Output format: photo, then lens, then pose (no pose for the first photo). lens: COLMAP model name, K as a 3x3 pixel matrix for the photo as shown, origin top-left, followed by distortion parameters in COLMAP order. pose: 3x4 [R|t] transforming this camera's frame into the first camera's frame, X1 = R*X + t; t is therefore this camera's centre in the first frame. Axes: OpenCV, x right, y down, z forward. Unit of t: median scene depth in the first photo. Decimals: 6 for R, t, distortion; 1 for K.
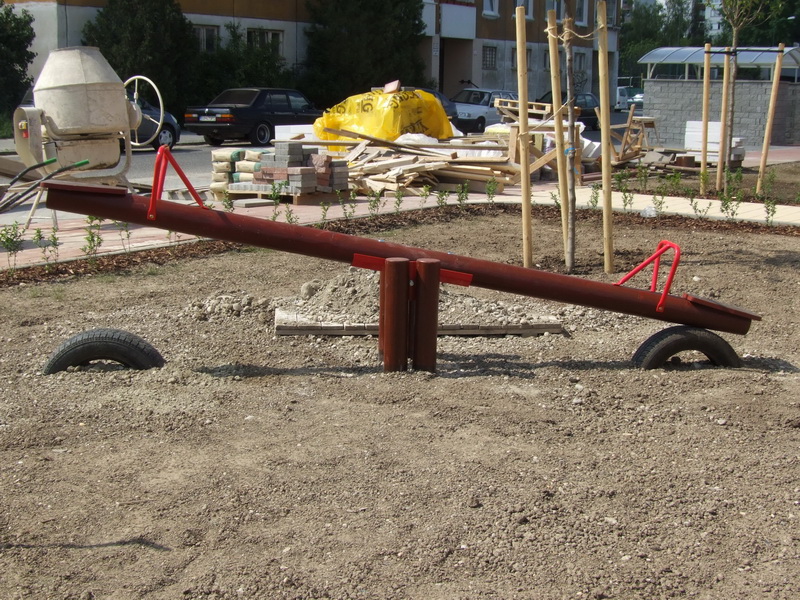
lens RADIAL K [[1057.6, 0, 400.0], [0, 1057.6, 300.0], [0, 0, 1]] dist [-0.037082, -0.011878]
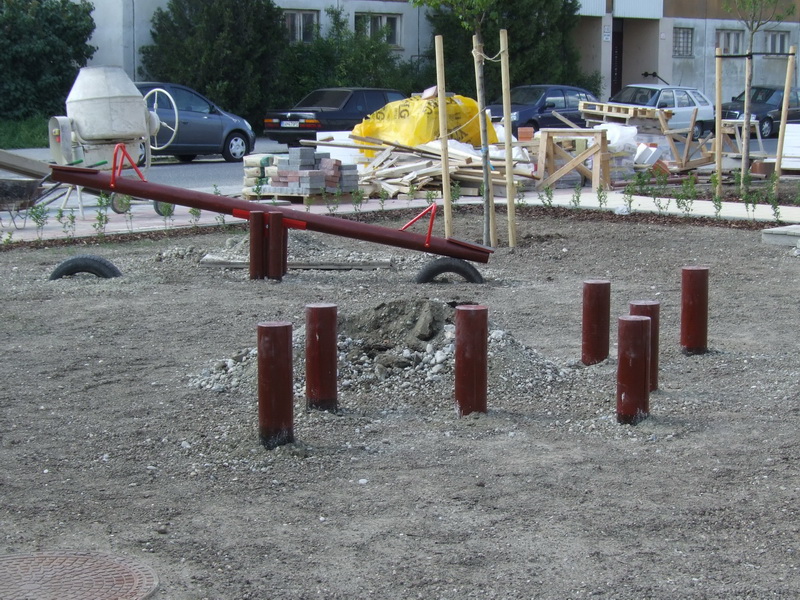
lens RADIAL K [[1328.9, 0, 400.0], [0, 1328.9, 300.0], [0, 0, 1]] dist [0.027498, 0.024471]
pose [[0.994133, 0.008951, -0.107792, 0.129660], [-0.013037, 0.999221, -0.037258, 0.050834], [0.107374, 0.038445, 0.993475, -0.303168]]
